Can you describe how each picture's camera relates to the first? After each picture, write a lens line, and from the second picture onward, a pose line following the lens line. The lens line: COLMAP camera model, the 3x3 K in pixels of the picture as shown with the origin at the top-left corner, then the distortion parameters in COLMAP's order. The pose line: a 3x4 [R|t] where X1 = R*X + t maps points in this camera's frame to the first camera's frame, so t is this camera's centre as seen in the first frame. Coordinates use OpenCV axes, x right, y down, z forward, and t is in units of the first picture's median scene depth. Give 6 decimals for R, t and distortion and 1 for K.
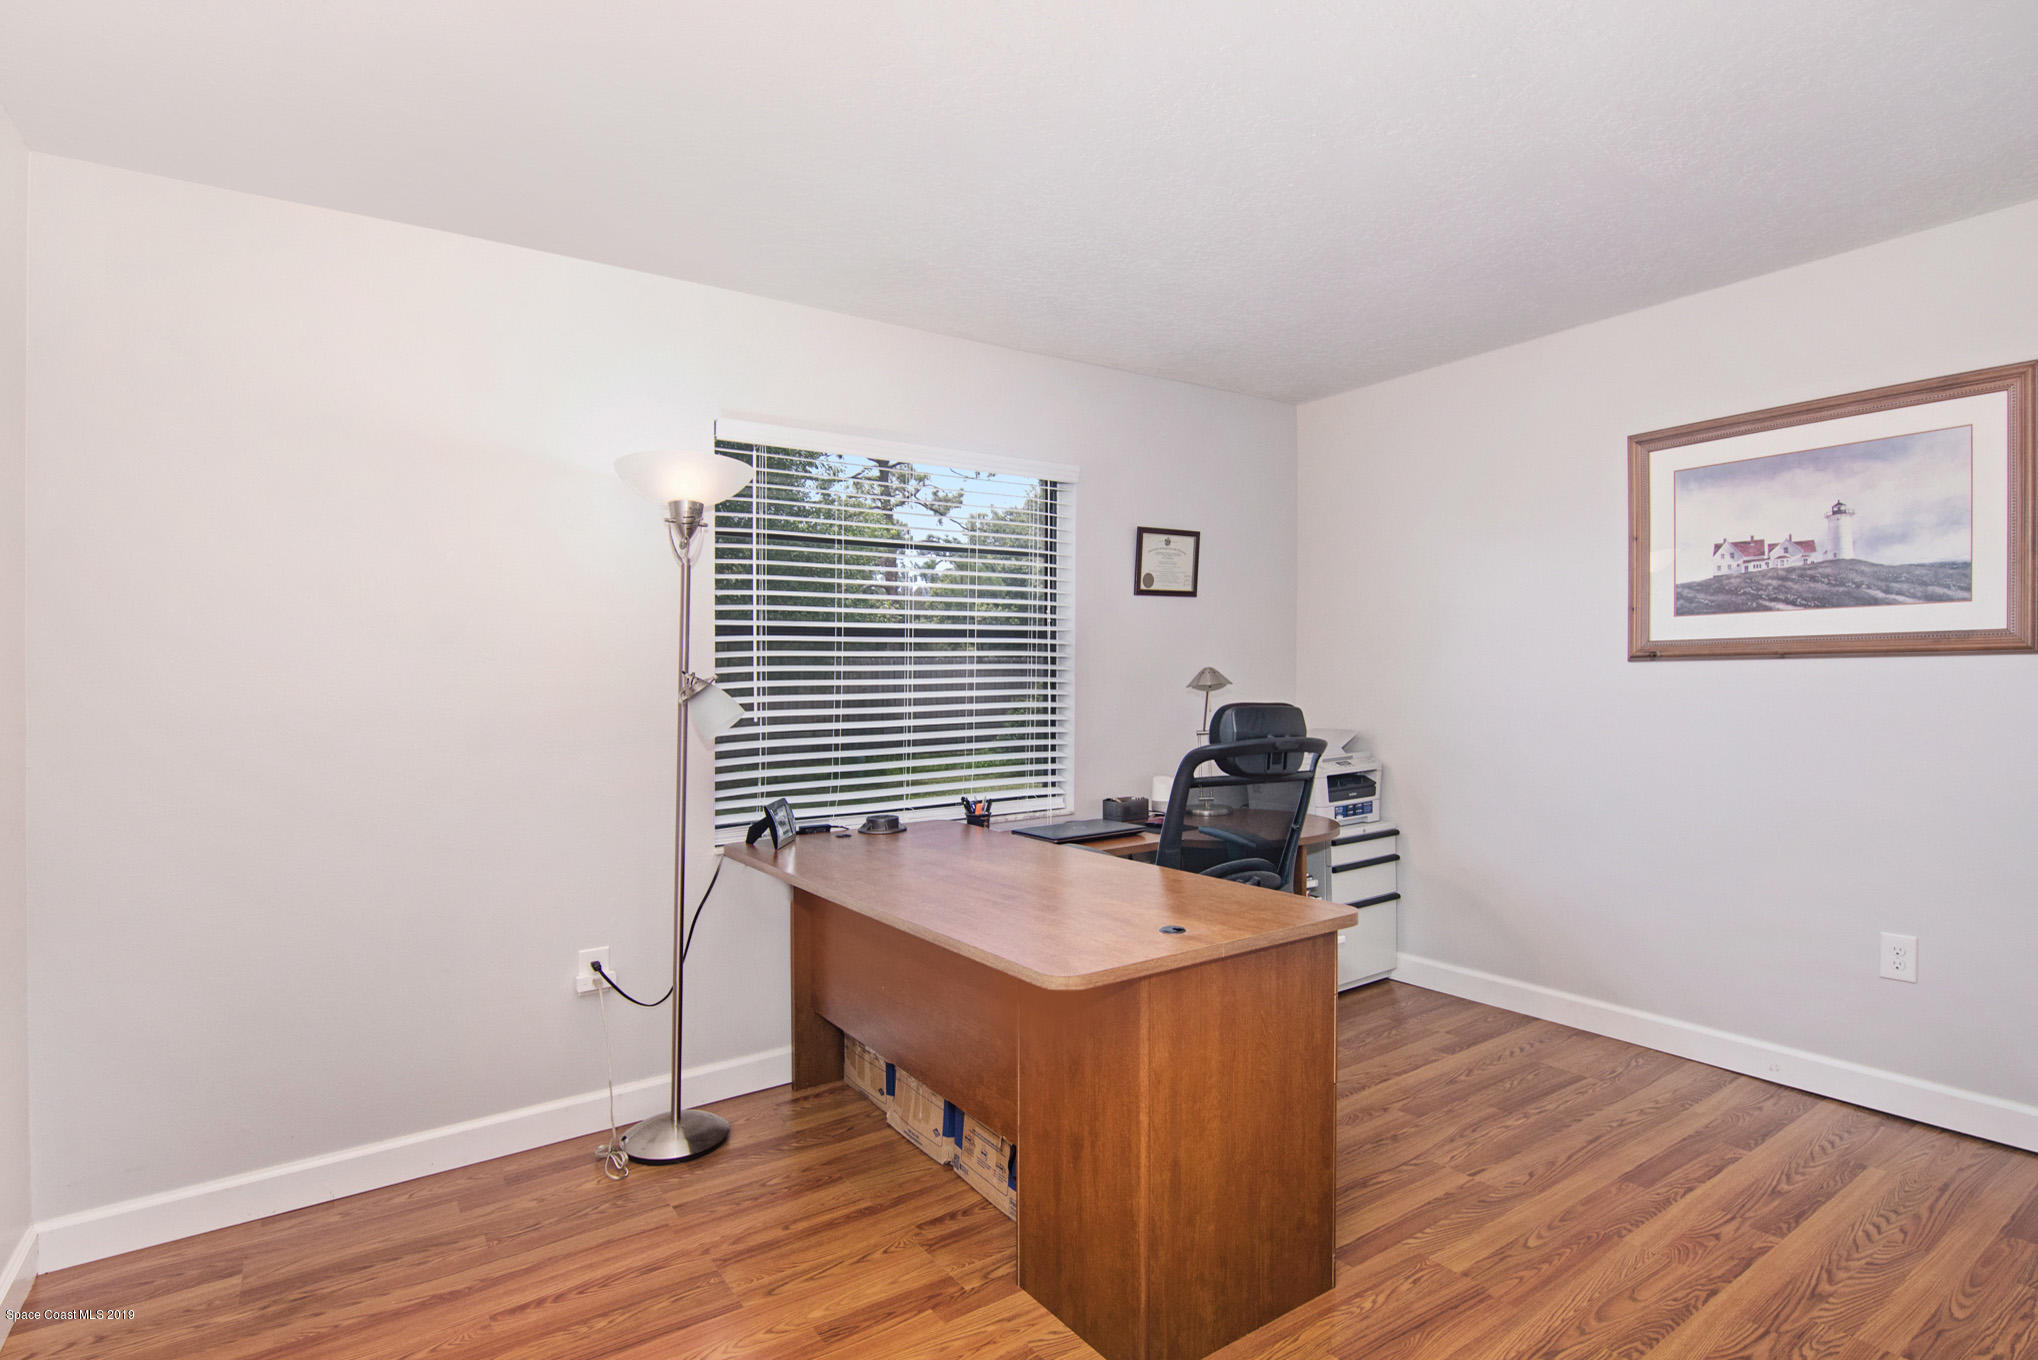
lens RADIAL K [[1011.7, 0, 1025.9], [0, 1011.7, 672.6], [0, 0, 1]] dist [-0.001318, 0.000304]
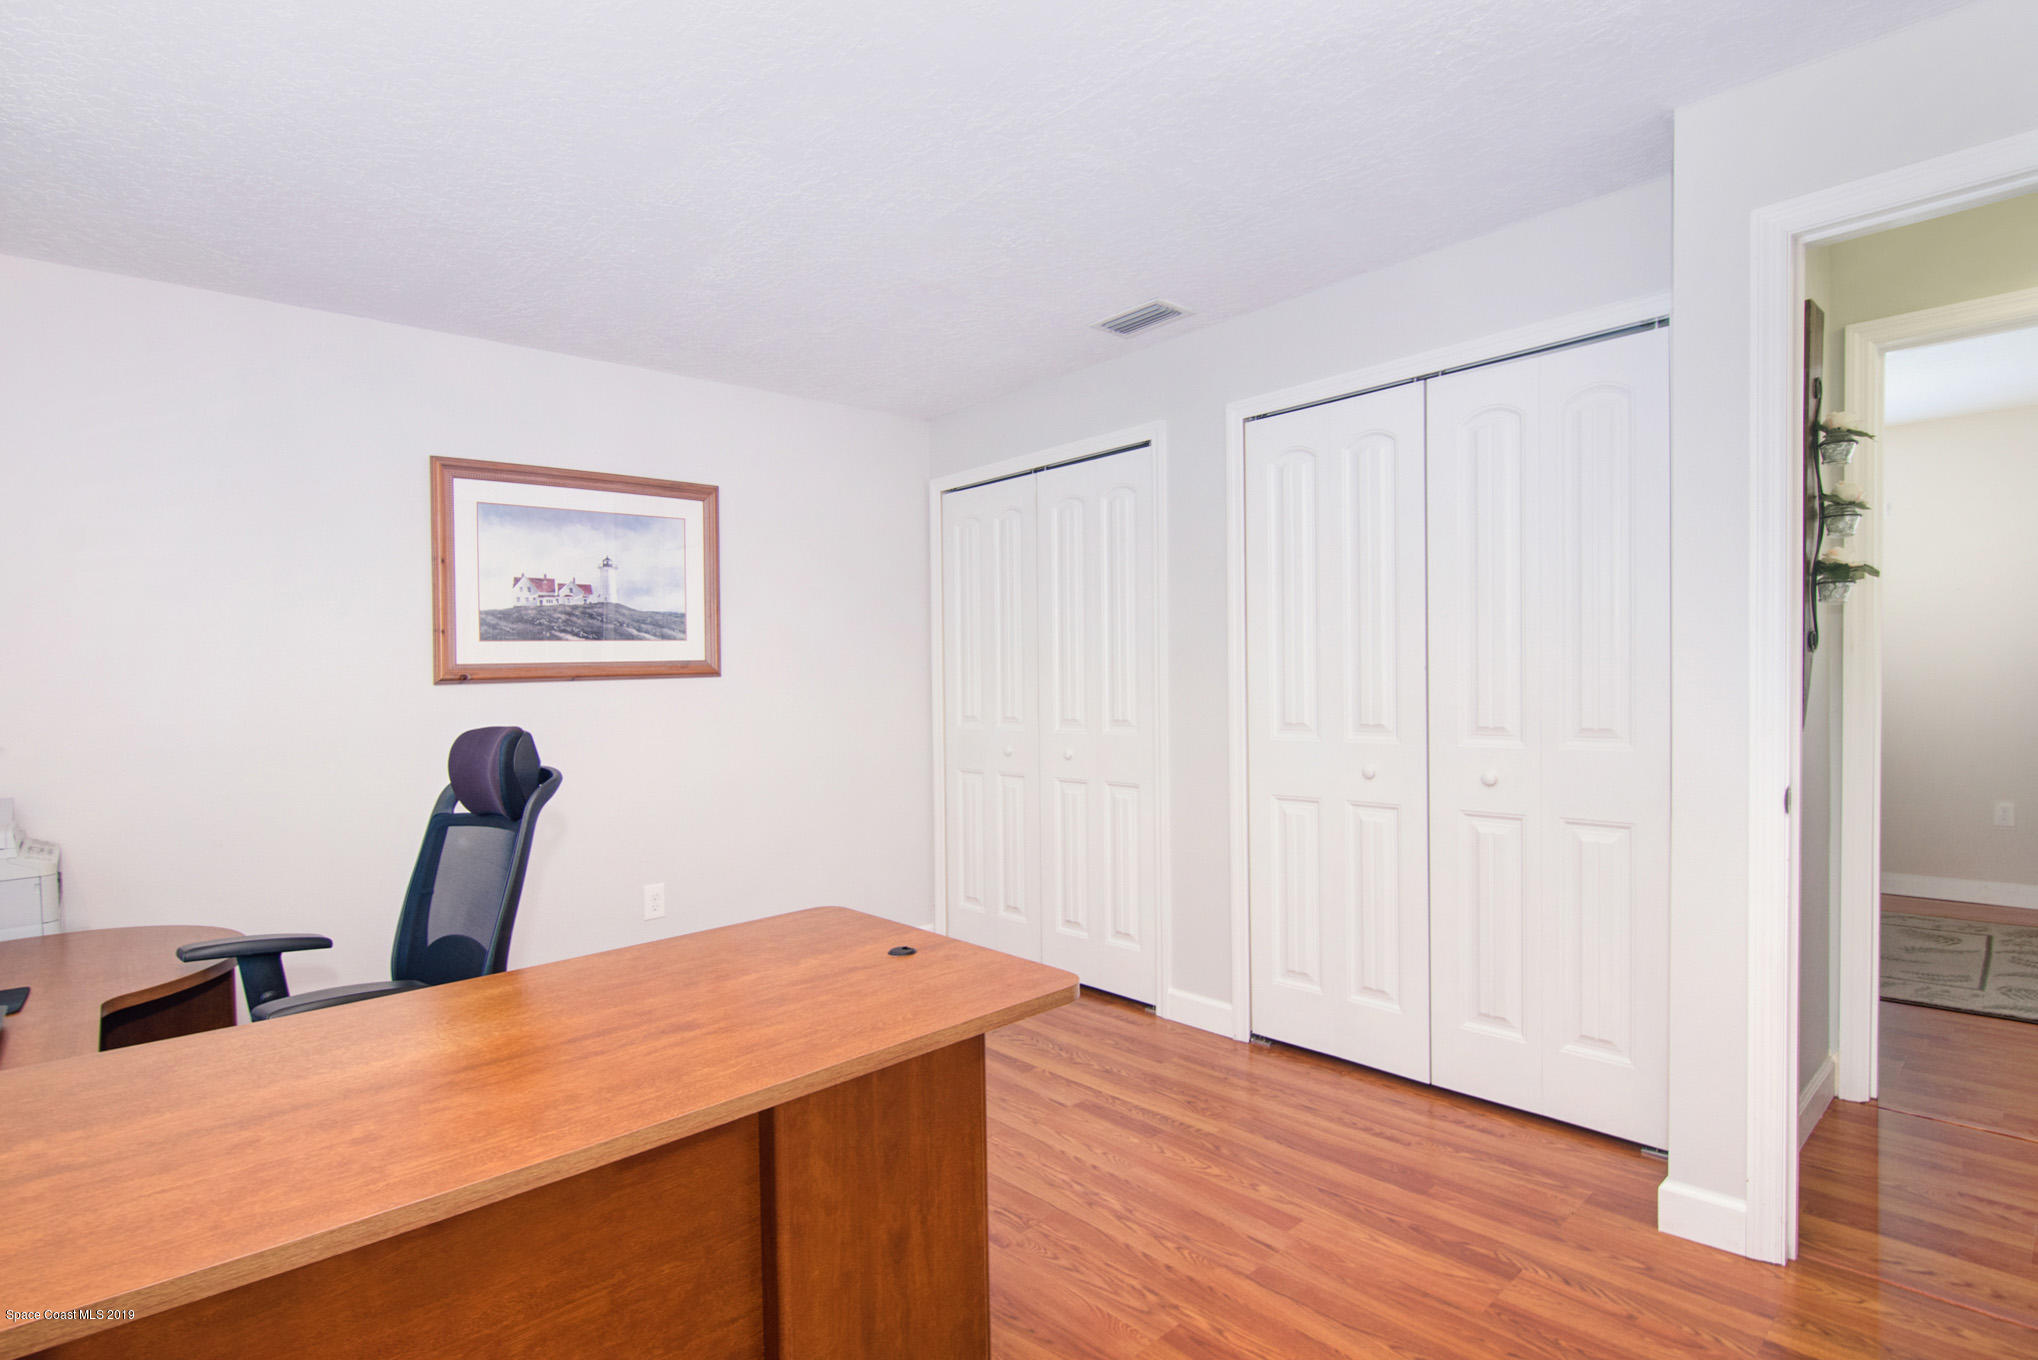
lens RADIAL K [[1011.7, 0, 1025.9], [0, 1011.7, 672.6], [0, 0, 1]] dist [-0.001318, 0.000304]
pose [[-0.135311, 0.018674, 0.990627, -0.503421], [0.032598, 0.999365, -0.014386, 0.010842], [-0.990267, 0.030345, -0.135834, 0.632519]]
